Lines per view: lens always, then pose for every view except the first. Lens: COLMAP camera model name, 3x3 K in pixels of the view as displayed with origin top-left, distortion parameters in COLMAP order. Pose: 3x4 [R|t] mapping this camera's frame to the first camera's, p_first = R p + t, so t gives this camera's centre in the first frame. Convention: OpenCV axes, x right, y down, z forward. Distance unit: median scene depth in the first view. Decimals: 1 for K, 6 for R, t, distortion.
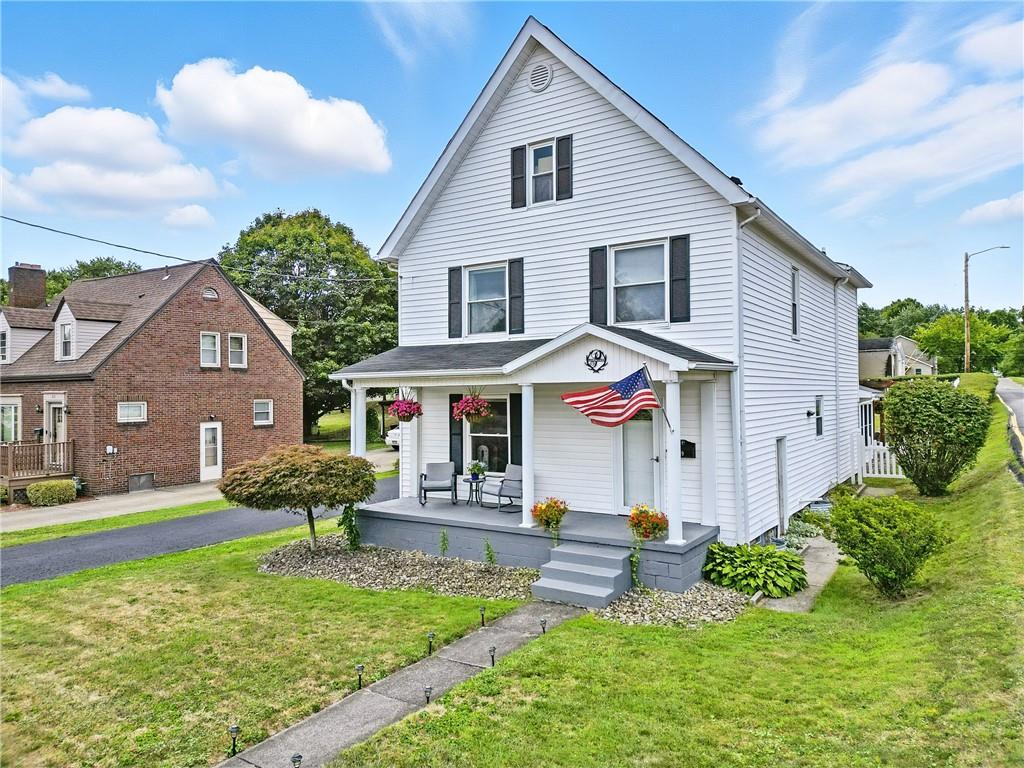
lens RADIAL K [[712.0, 0, 517.1], [0, 712.0, 383.6], [0, 0, 1]] dist [0.055765, -0.044042]
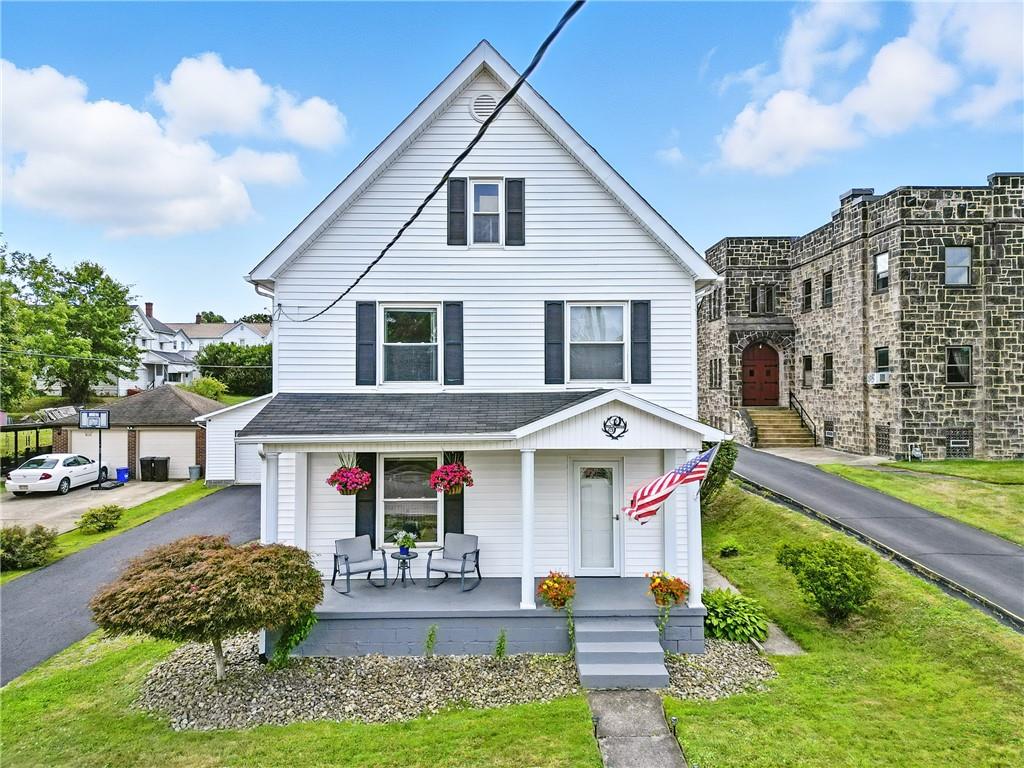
lens RADIAL K [[712.0, 0, 517.1], [0, 712.0, 383.6], [0, 0, 1]] dist [0.055765, -0.044042]
pose [[0.826242, 0.018187, 0.563021, -0.474275], [-0.014254, 0.999834, -0.011379, -0.067838], [-0.563134, 0.001377, 0.826364, 0.231880]]
